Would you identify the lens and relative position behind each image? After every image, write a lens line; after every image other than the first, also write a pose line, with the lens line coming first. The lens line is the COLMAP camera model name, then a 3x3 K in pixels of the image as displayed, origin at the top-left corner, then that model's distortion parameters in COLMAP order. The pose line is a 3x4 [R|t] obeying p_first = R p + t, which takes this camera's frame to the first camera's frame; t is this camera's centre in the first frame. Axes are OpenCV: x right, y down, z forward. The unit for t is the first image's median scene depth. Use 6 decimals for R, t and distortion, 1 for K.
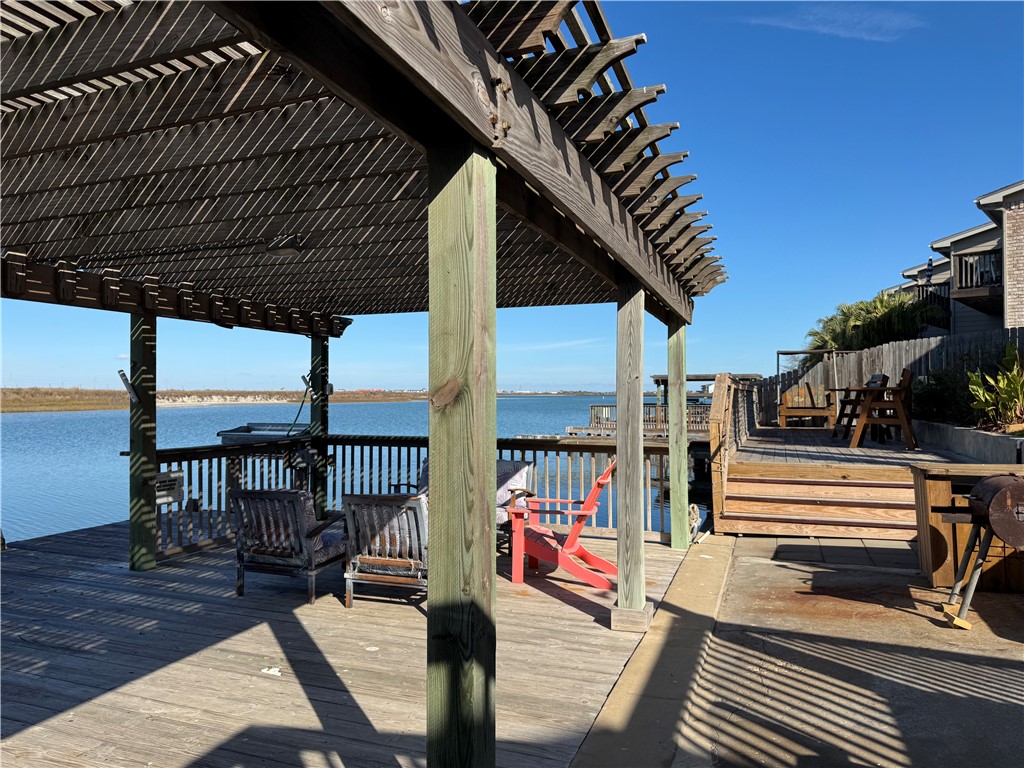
lens RADIAL K [[723.6, 0, 513.3], [0, 723.6, 394.4], [0, 0, 1]] dist [0.078268, -0.088408]
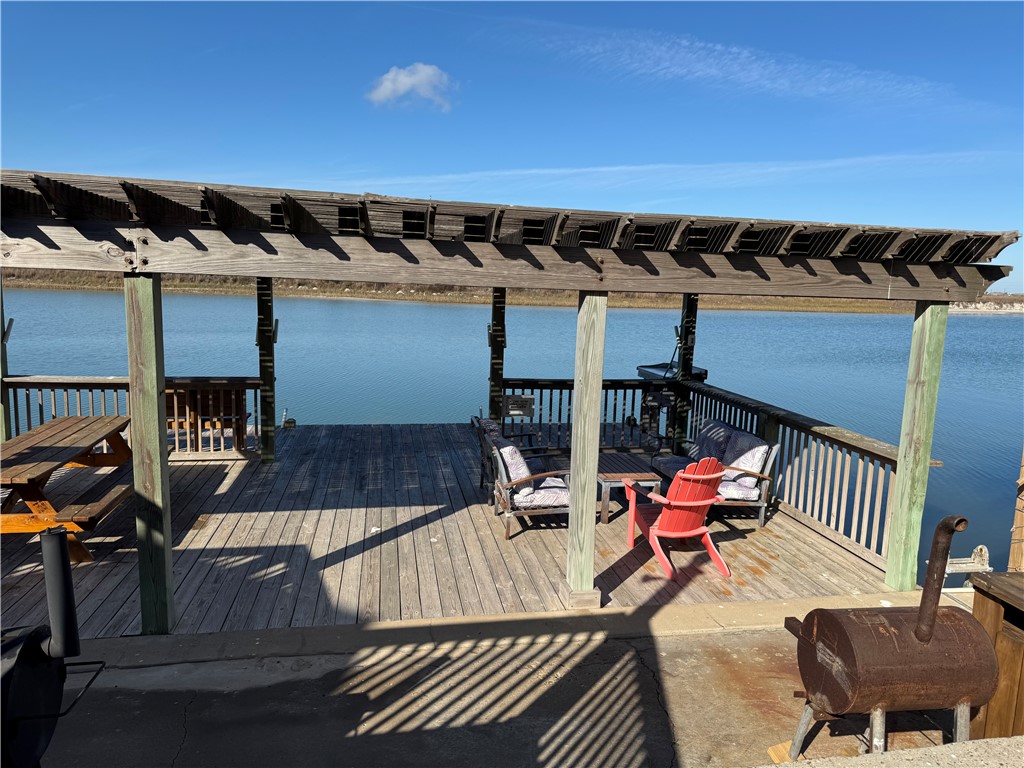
lens RADIAL K [[720.3, 0, 512.0], [0, 720.3, 384.0], [0, 0, 1]] dist [0.151810, -0.243327]
pose [[0.518163, 0.139856, -0.843770, 0.284781], [-0.035390, 0.989201, 0.142228, -0.046369], [0.854549, -0.043836, 0.517517, 0.103792]]
